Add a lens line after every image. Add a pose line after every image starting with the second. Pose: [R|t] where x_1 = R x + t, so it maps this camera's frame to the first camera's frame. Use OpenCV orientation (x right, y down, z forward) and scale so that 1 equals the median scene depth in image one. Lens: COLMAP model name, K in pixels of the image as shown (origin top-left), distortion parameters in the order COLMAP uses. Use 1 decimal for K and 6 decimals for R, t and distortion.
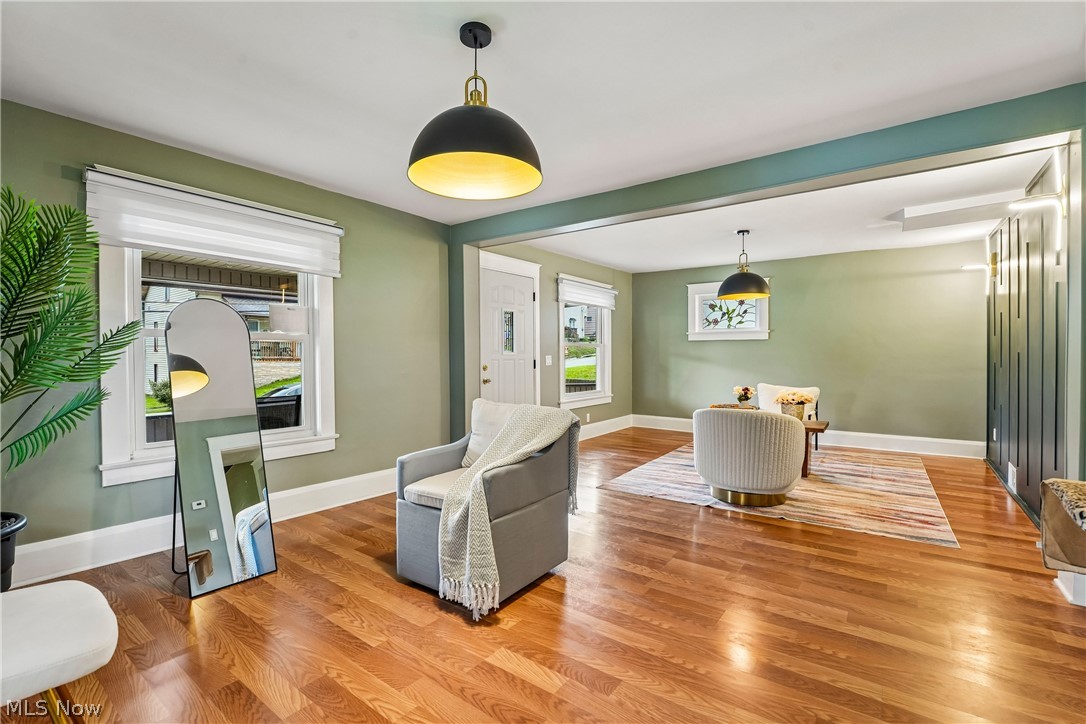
lens RADIAL K [[487.8, 0, 538.9], [0, 487.8, 361.6], [0, 0, 1]] dist [-0.014123, -0.000020]
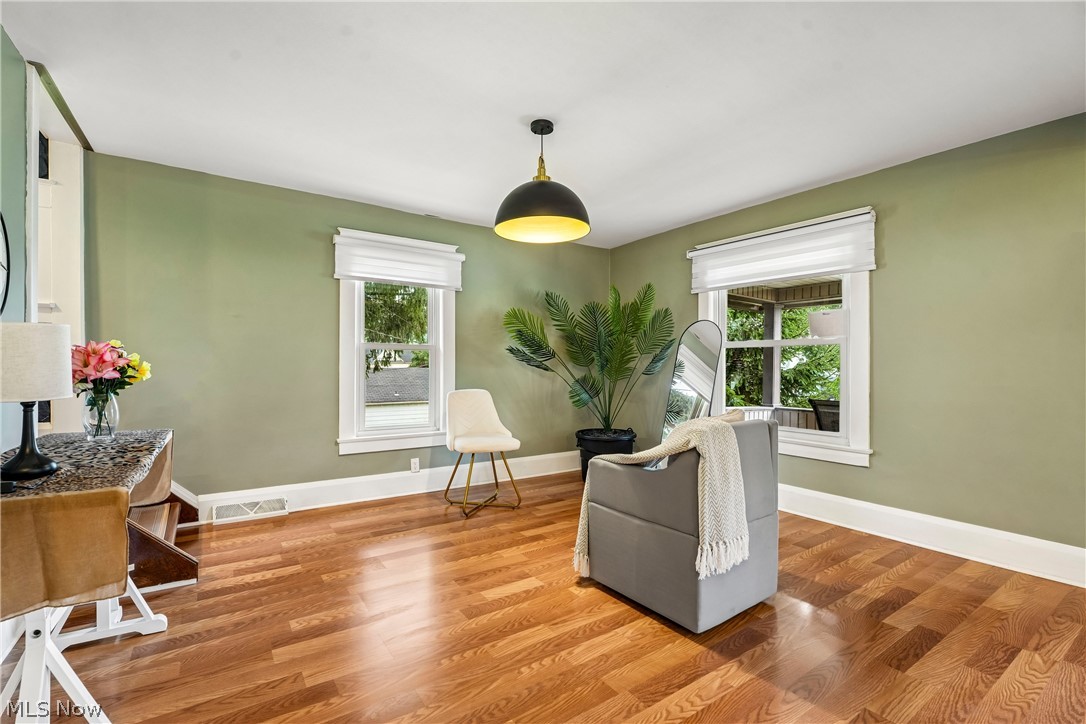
lens RADIAL K [[487.8, 0, 538.9], [0, 487.8, 361.6], [0, 0, 1]] dist [-0.014123, -0.000020]
pose [[-0.324231, -0.003100, -0.945973, 0.414464], [-0.013056, 0.999914, 0.001199, -0.001340], [0.945888, 0.012739, -0.324243, 0.502613]]
